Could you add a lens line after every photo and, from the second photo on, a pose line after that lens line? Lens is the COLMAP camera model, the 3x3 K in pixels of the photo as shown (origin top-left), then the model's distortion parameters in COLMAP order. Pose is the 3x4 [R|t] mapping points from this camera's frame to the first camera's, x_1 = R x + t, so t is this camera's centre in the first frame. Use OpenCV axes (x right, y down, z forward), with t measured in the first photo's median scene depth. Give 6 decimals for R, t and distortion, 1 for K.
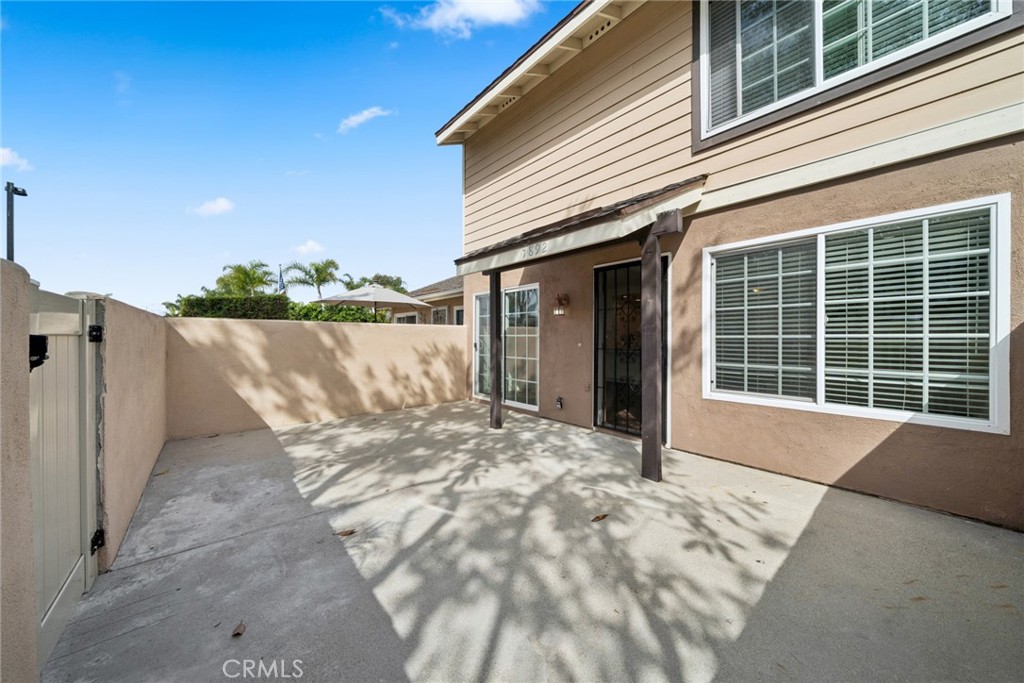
lens RADIAL K [[352.9, 0, 503.7], [0, 352.9, 336.9], [0, 0, 1]] dist [-0.009409, -0.000060]
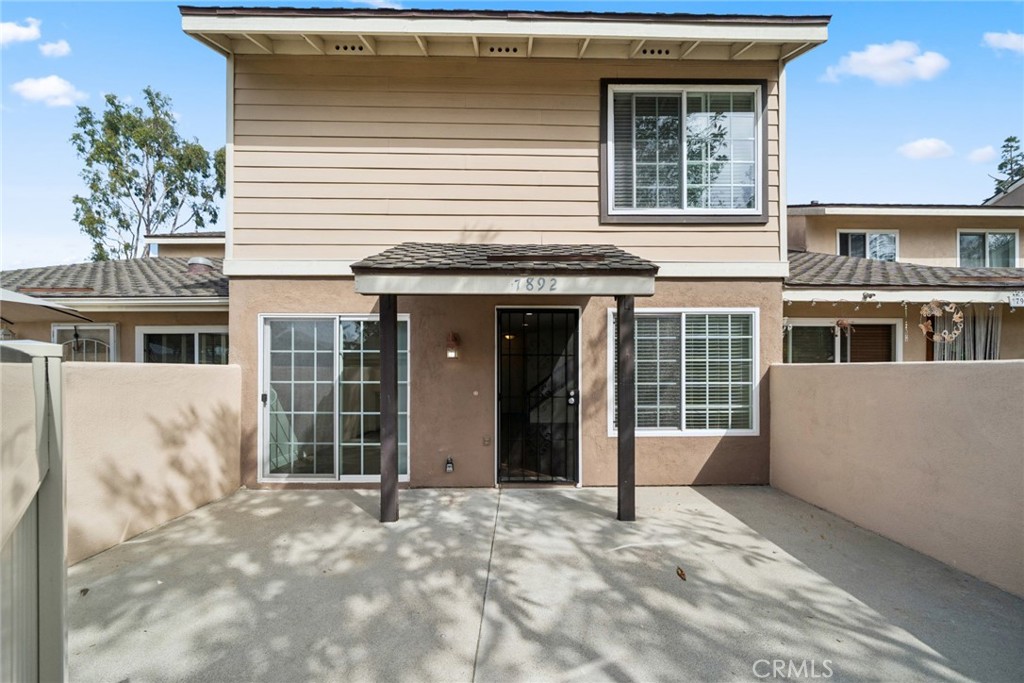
lens RADIAL K [[364.1, 0, 511.8], [0, 364.1, 369.3], [0, 0, 1]] dist [-0.007177, -0.000039]
pose [[0.627357, 0.000315, 0.778732, -0.644103], [0.000949, 0.999999, -0.001169, -0.054056], [-0.778732, 0.001472, 0.627356, 0.558164]]
